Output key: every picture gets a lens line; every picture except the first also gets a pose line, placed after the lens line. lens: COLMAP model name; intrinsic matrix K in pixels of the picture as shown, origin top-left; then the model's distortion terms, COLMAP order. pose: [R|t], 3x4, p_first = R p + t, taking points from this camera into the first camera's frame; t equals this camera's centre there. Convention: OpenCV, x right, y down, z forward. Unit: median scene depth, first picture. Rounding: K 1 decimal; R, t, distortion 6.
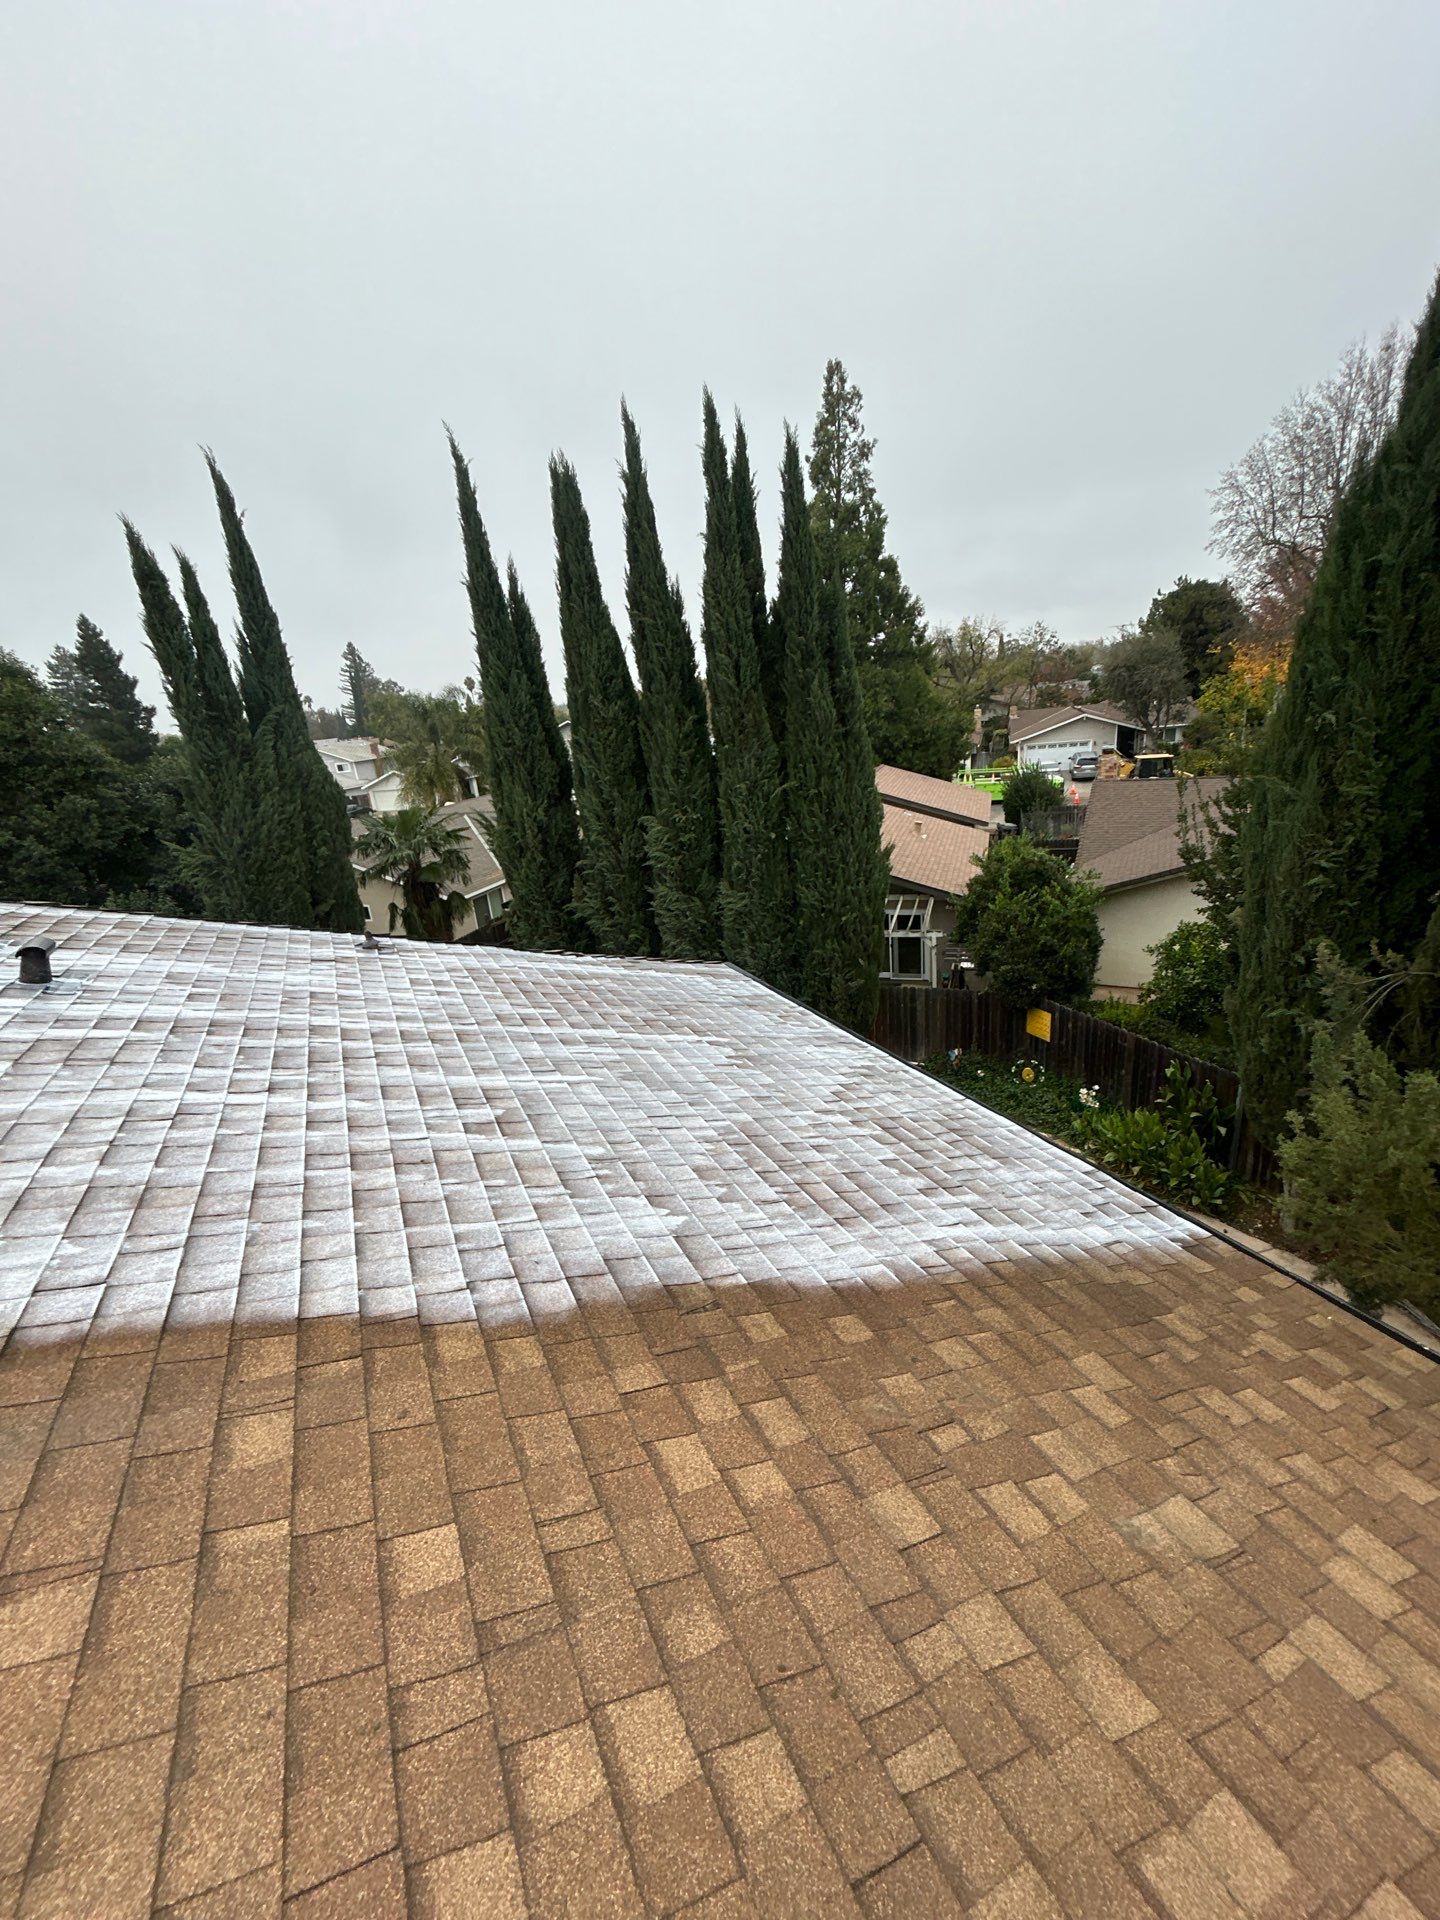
lens RADIAL K [[772.9, 0, 720.3], [0, 772.9, 958.6], [0, 0, 1]] dist [0.000023, -0.000606]
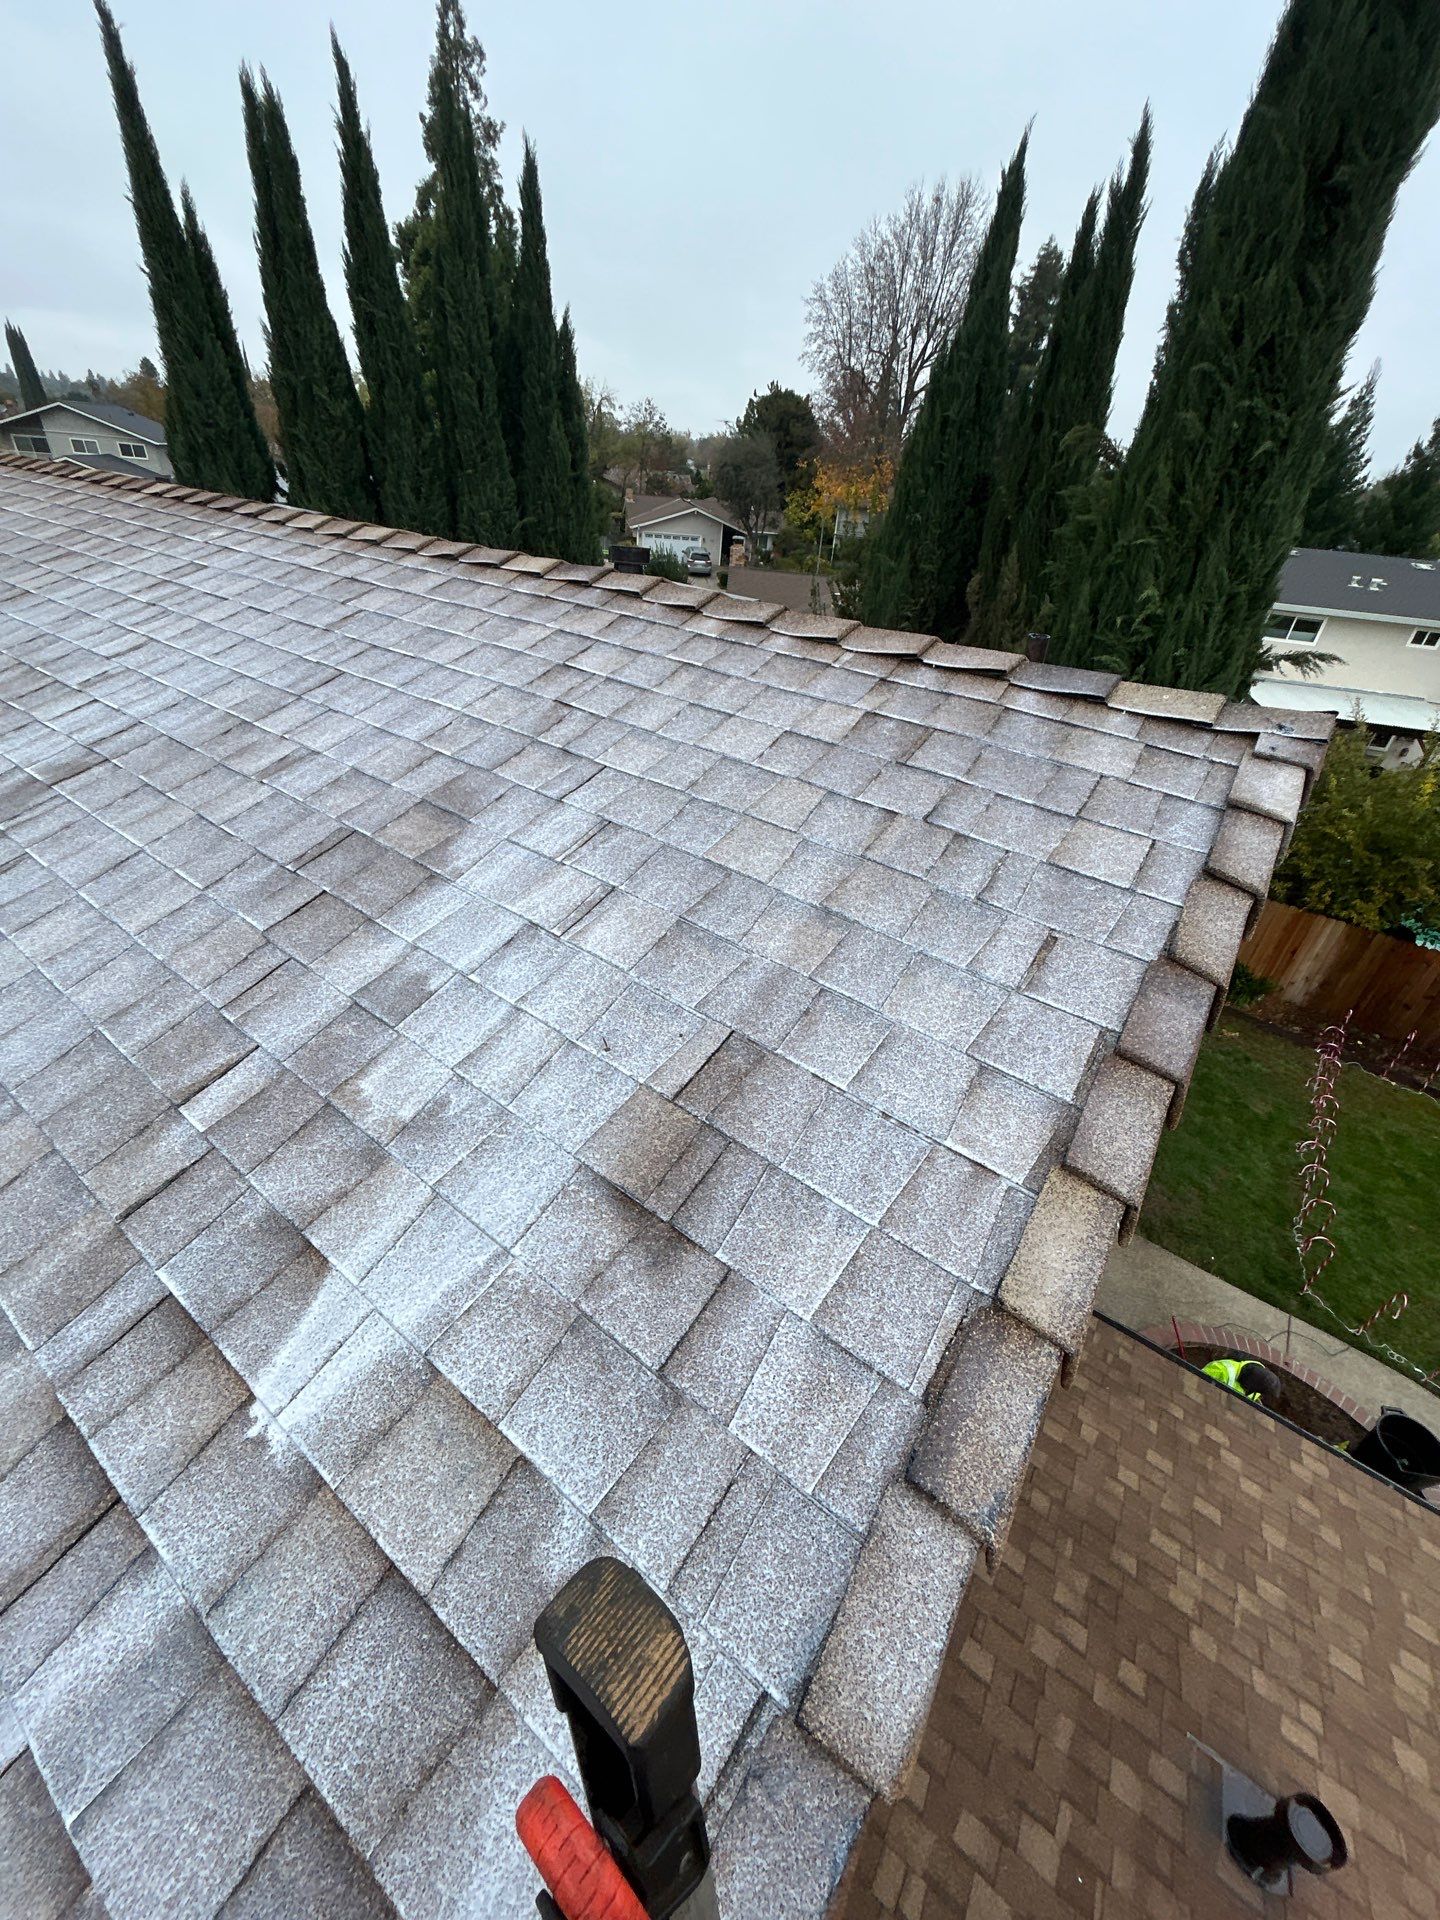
lens RADIAL K [[769.3, 0, 722.6], [0, 769.3, 957.2], [0, 0, 1]] dist [0.002415, -0.000247]
pose [[0.875733, -0.106224, 0.470966, -0.234333], [-0.011829, 0.970482, 0.240883, 0.107947], [-0.482651, -0.216520, 0.848627, -0.205932]]
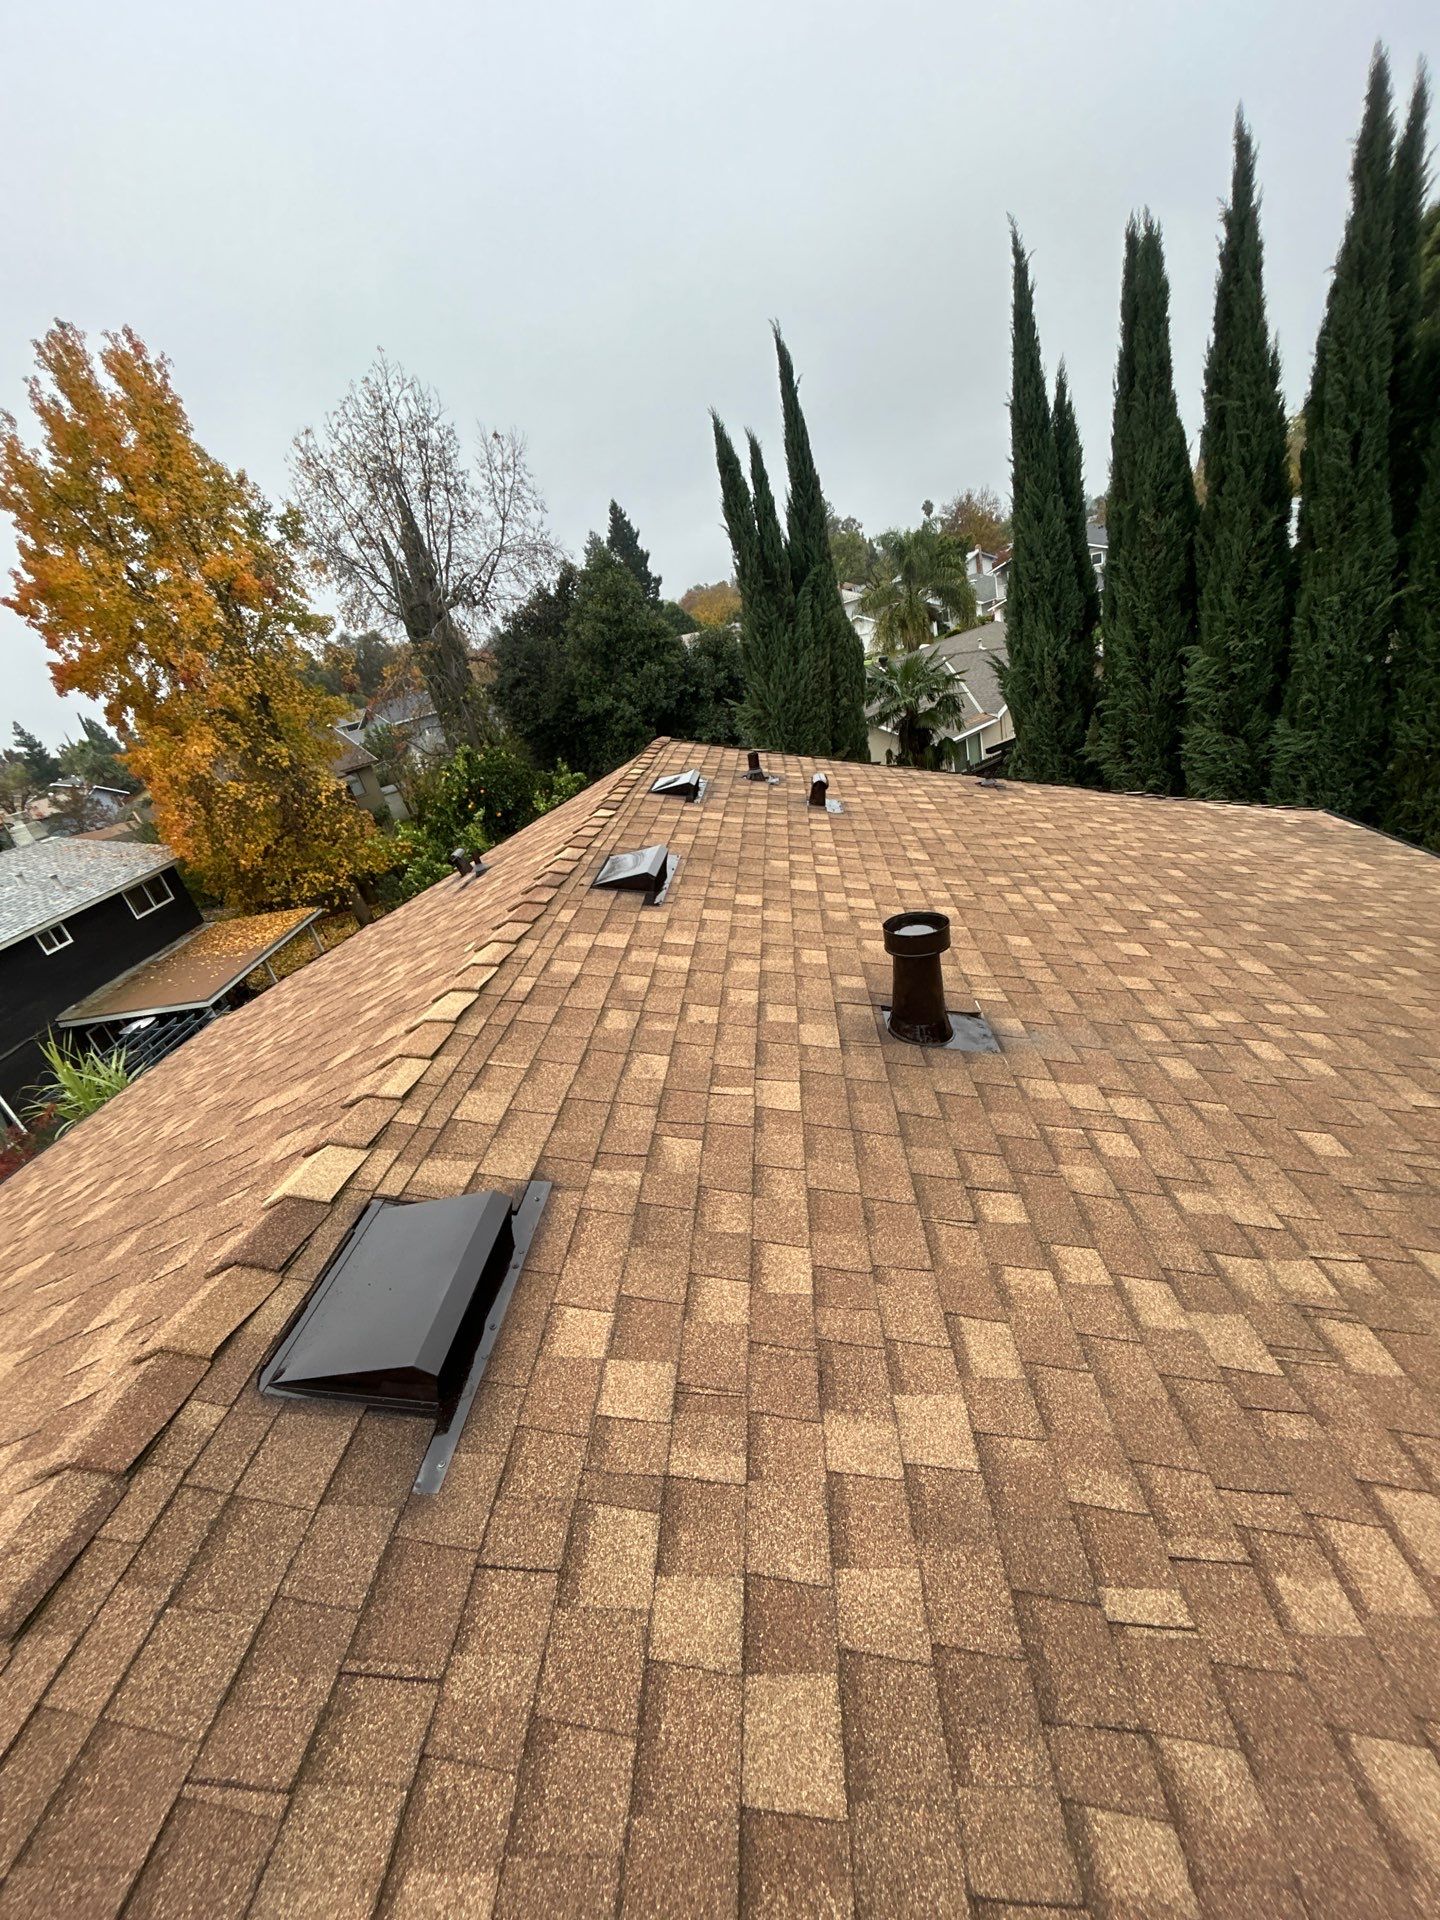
lens RADIAL K [[769.3, 0, 722.6], [0, 769.3, 957.2], [0, 0, 1]] dist [0.002415, -0.000247]
pose [[0.856542, 0.124367, -0.500868, -0.065494], [-0.026322, 0.979793, 0.198273, 0.007767], [0.515405, -0.156645, 0.842508, -0.093944]]
